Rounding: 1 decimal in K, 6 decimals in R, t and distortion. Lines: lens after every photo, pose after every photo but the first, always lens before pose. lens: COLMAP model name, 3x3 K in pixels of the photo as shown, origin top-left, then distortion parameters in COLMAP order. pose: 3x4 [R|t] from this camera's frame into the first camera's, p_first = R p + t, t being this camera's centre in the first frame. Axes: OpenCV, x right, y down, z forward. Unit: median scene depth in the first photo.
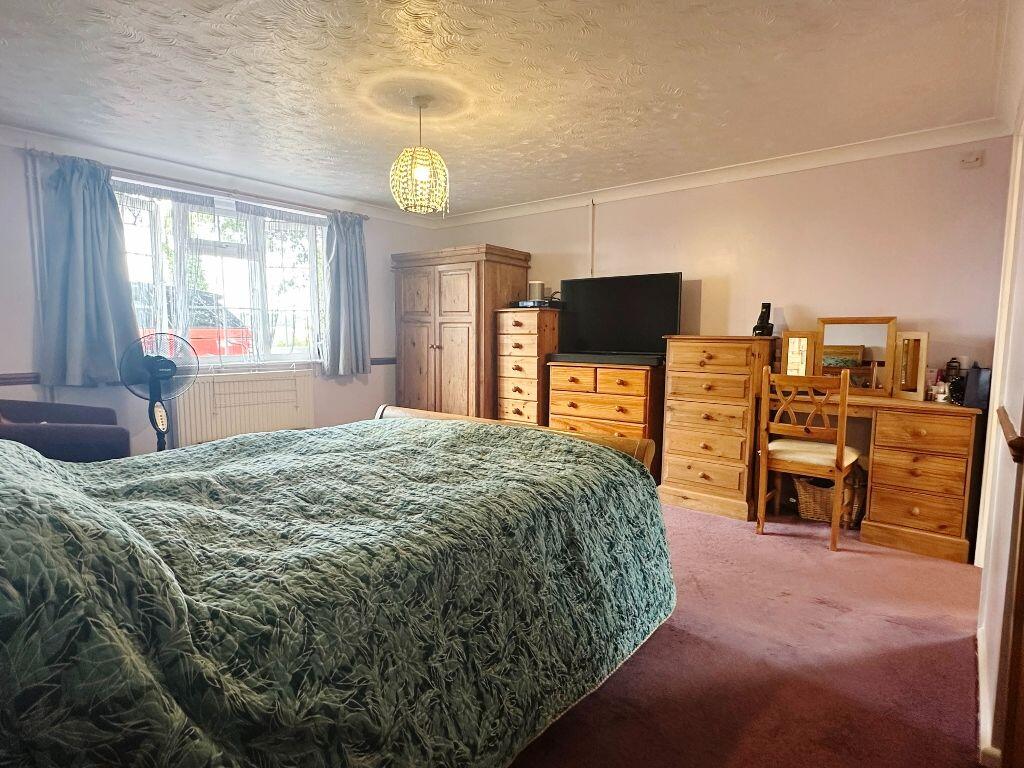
lens RADIAL K [[553.6, 0, 511.1], [0, 553.6, 386.0], [0, 0, 1]] dist [0.001397, -0.000338]
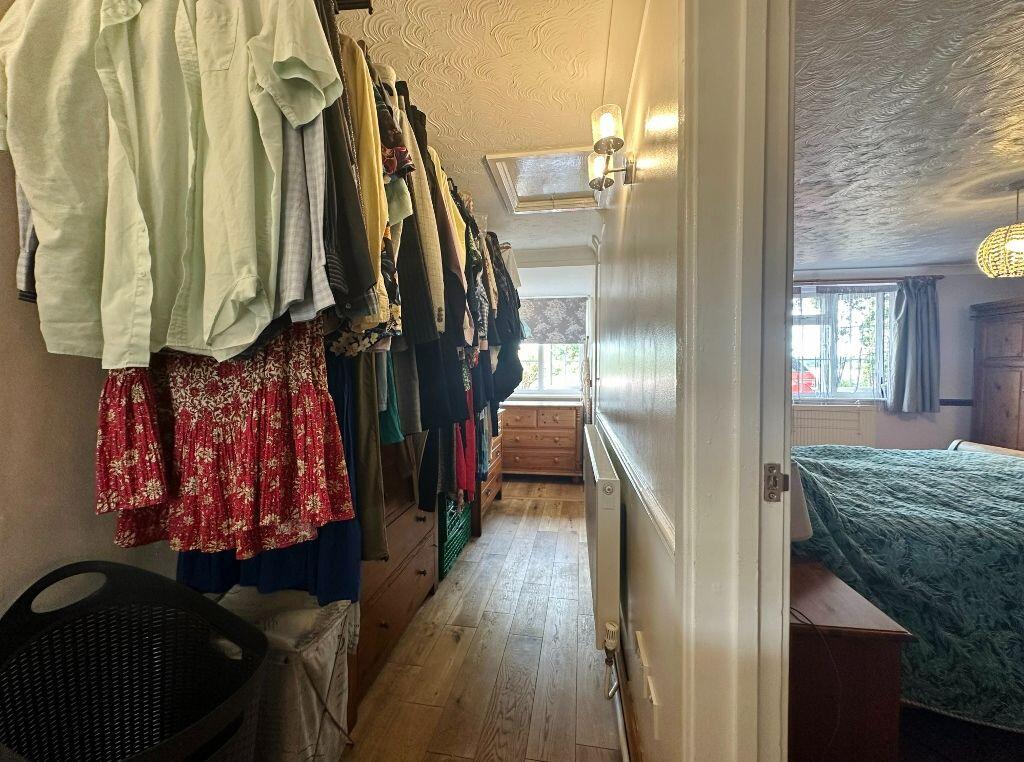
lens RADIAL K [[413.5, 0, 510.4], [0, 413.5, 382.4], [0, 0, 1]] dist [-0.002128, 0.000365]
pose [[0.506291, 0.015136, -0.862230, 0.067295], [-0.078170, 0.996535, -0.028407, 0.020249], [0.858812, 0.081783, 0.505720, -0.438467]]
